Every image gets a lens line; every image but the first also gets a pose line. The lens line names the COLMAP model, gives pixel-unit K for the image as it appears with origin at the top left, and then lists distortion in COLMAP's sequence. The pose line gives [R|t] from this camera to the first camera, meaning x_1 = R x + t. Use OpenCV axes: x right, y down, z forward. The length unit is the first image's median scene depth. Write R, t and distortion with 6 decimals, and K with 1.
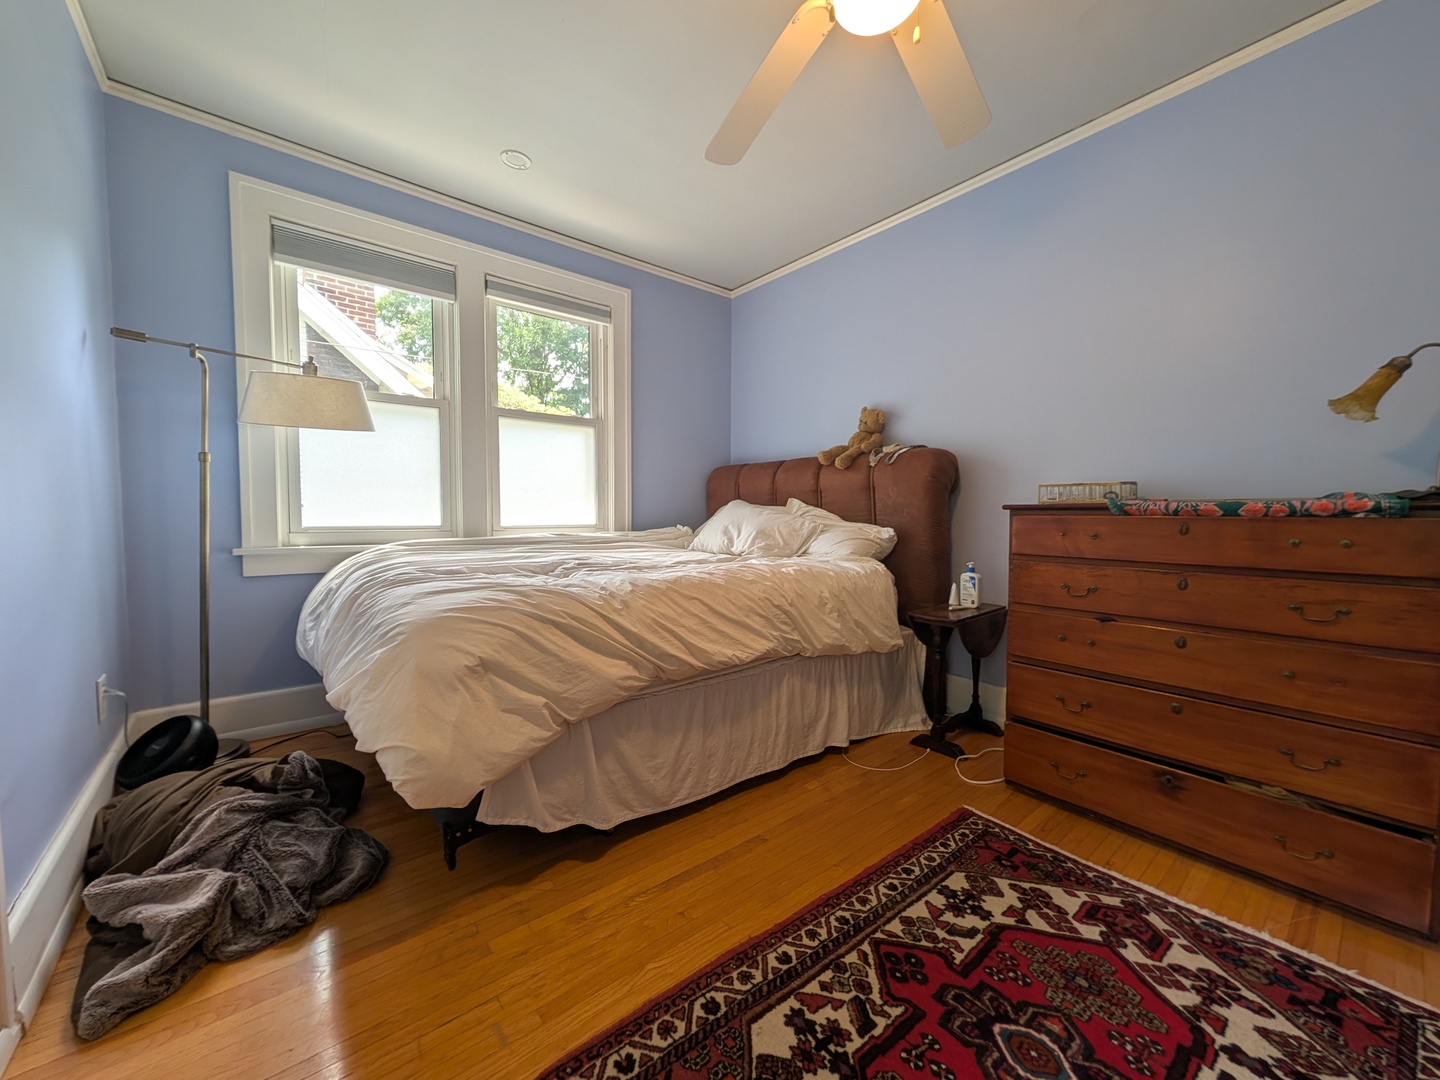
lens RADIAL K [[552.9, 0, 717.3], [0, 552.9, 542.2], [0, 0, 1]] dist [0.000331, -0.000019]
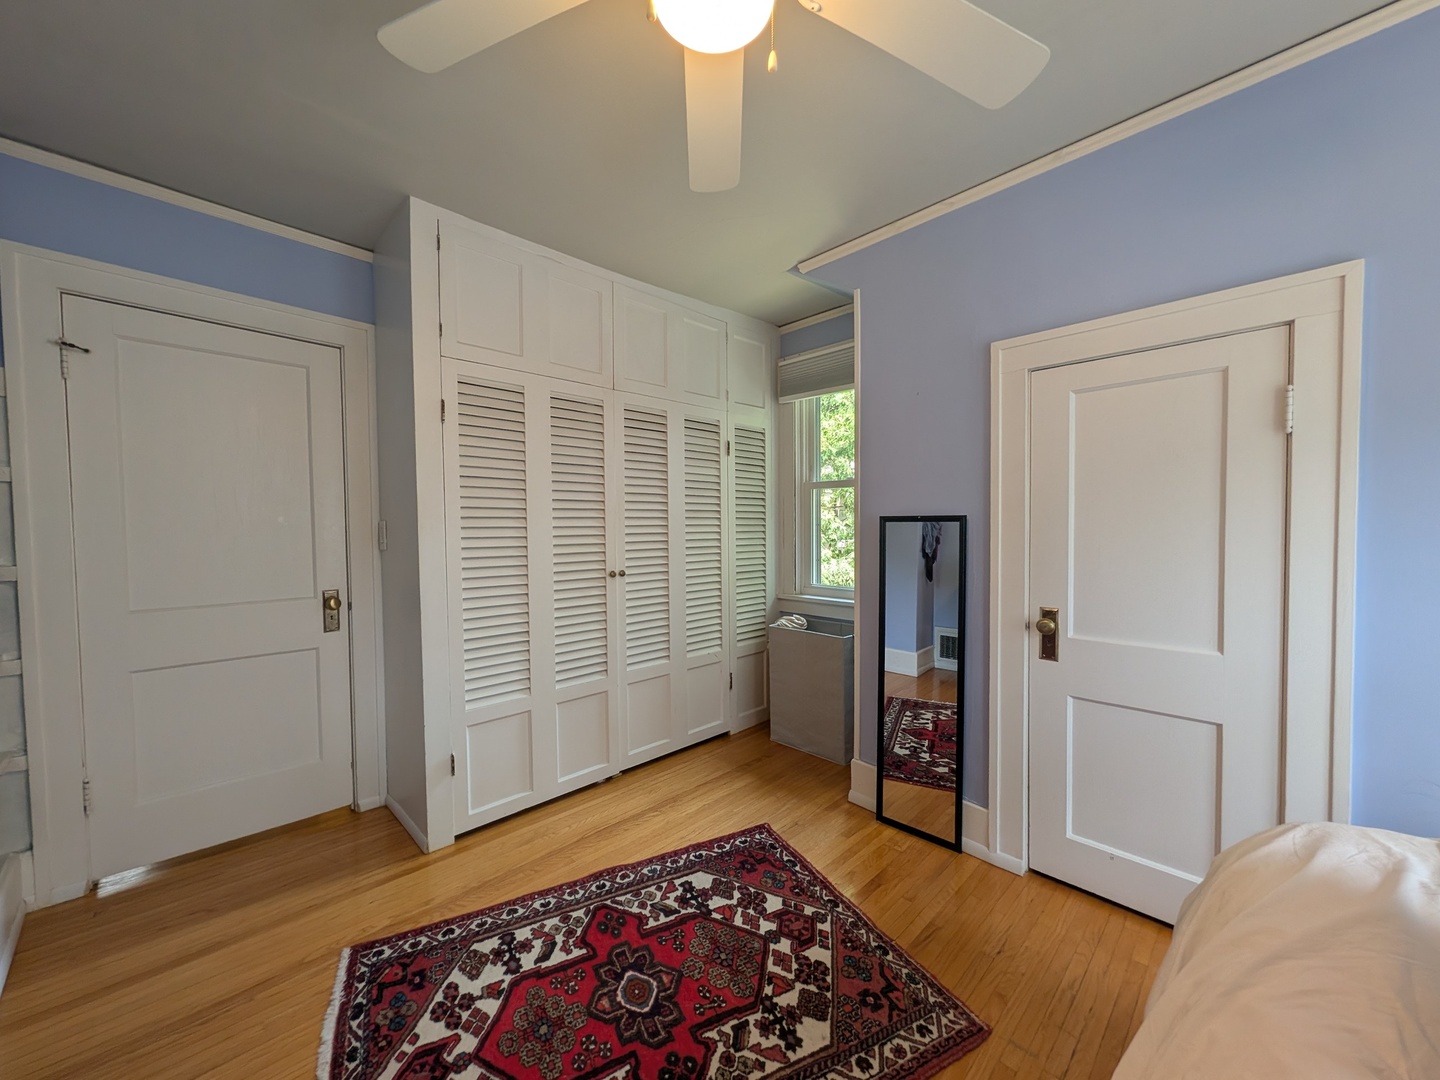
lens RADIAL K [[552.9, 0, 717.3], [0, 552.9, 542.2], [0, 0, 1]] dist [0.000331, -0.000019]
pose [[-0.979413, -0.004262, 0.201822, 0.050110], [0.014794, 0.995573, 0.092819, -0.308007], [-0.201324, 0.093894, -0.975014, 1.727480]]
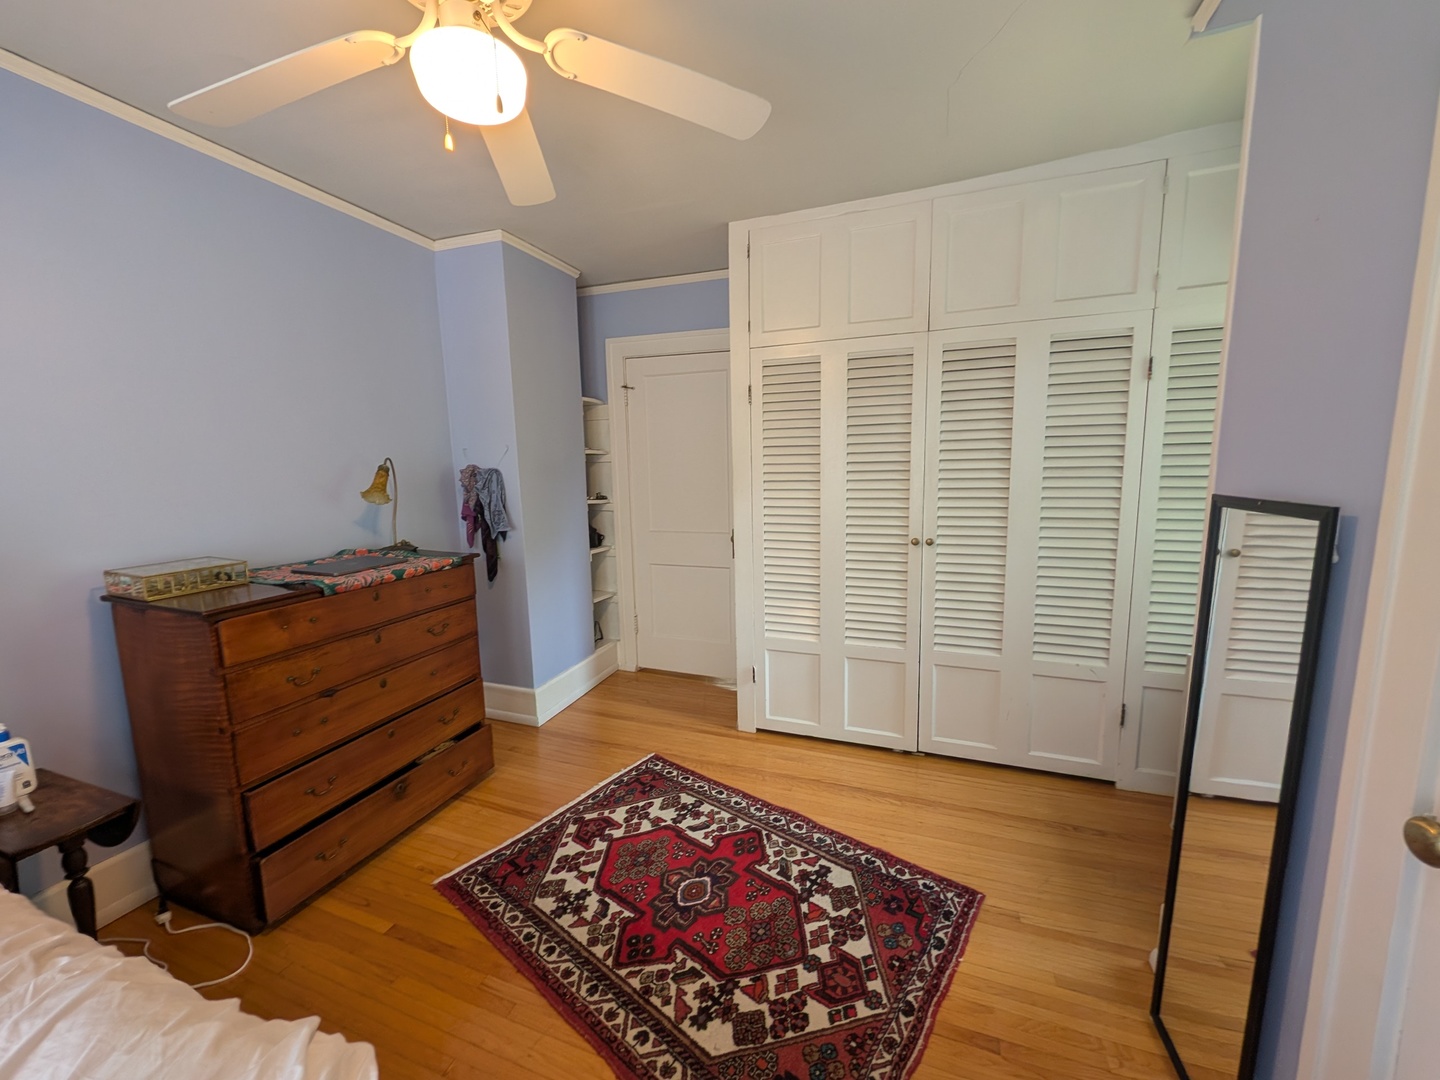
lens RADIAL K [[556.0, 0, 715.0], [0, 556.0, 536.3], [0, 0, 1]] dist [0.002132, 0.000279]
pose [[-0.223204, -0.125635, 0.966642, -0.783020], [0.077850, 0.986194, 0.146152, -0.348968], [-0.971658, 0.107875, -0.210341, 0.897069]]
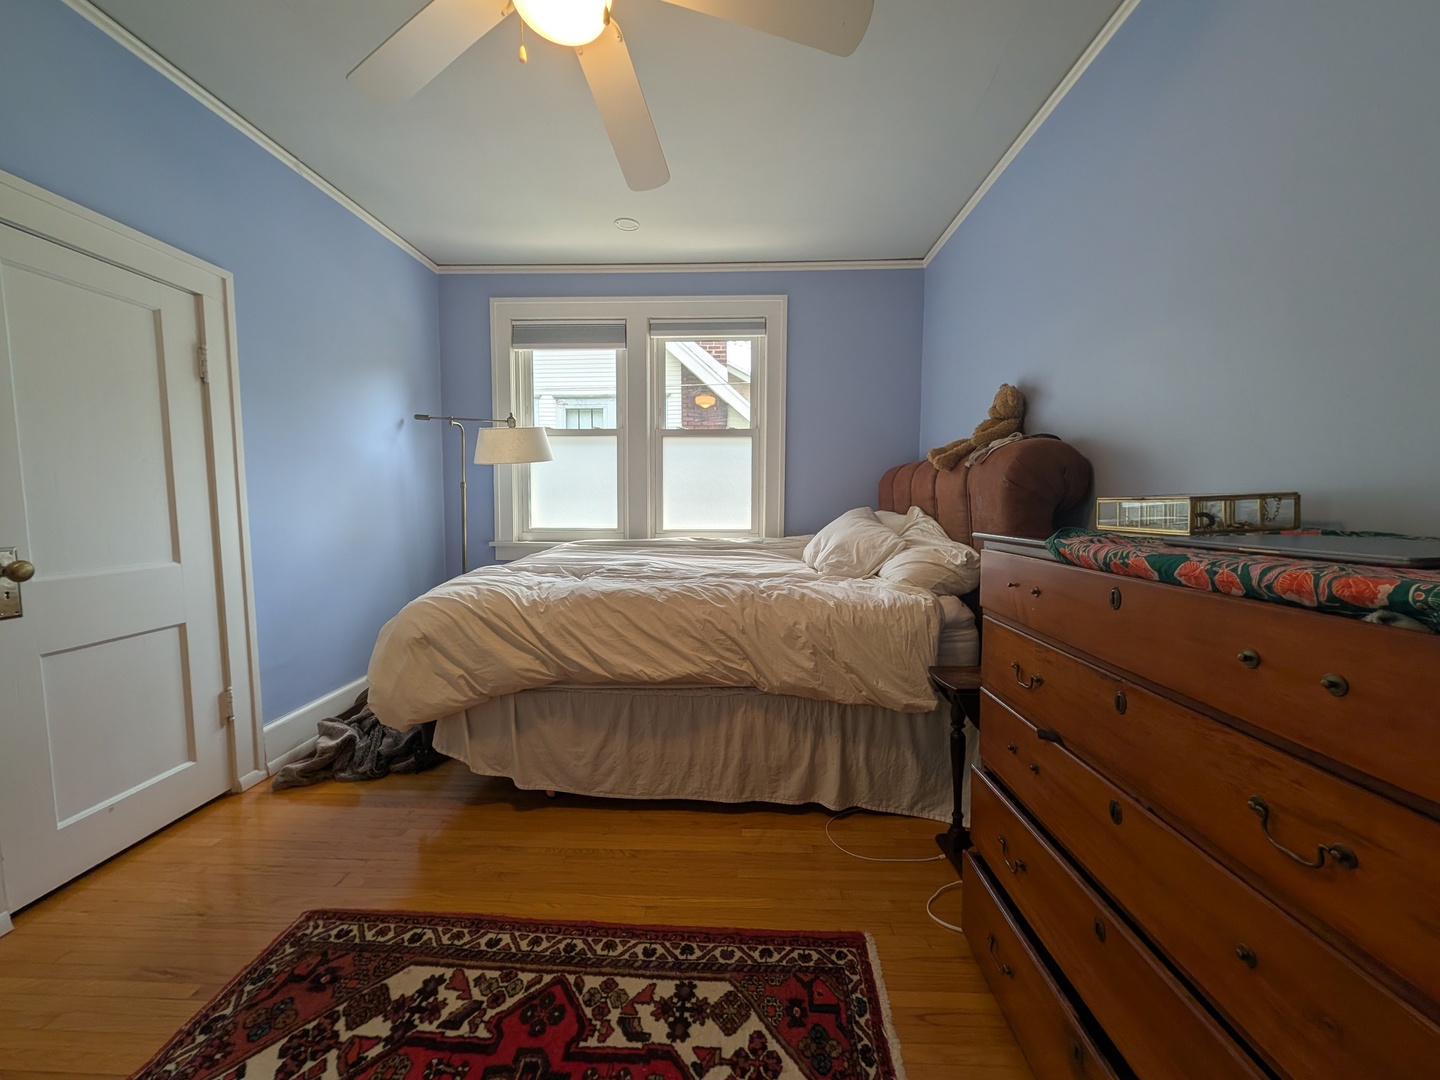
lens RADIAL K [[552.9, 0, 717.3], [0, 552.9, 542.2], [0, 0, 1]] dist [0.000331, -0.000019]
pose [[0.751882, 0.045089, -0.657754, 1.055699], [-0.033525, 0.998983, 0.030157, -0.094058], [0.658445, -0.000623, 0.752629, 0.417931]]
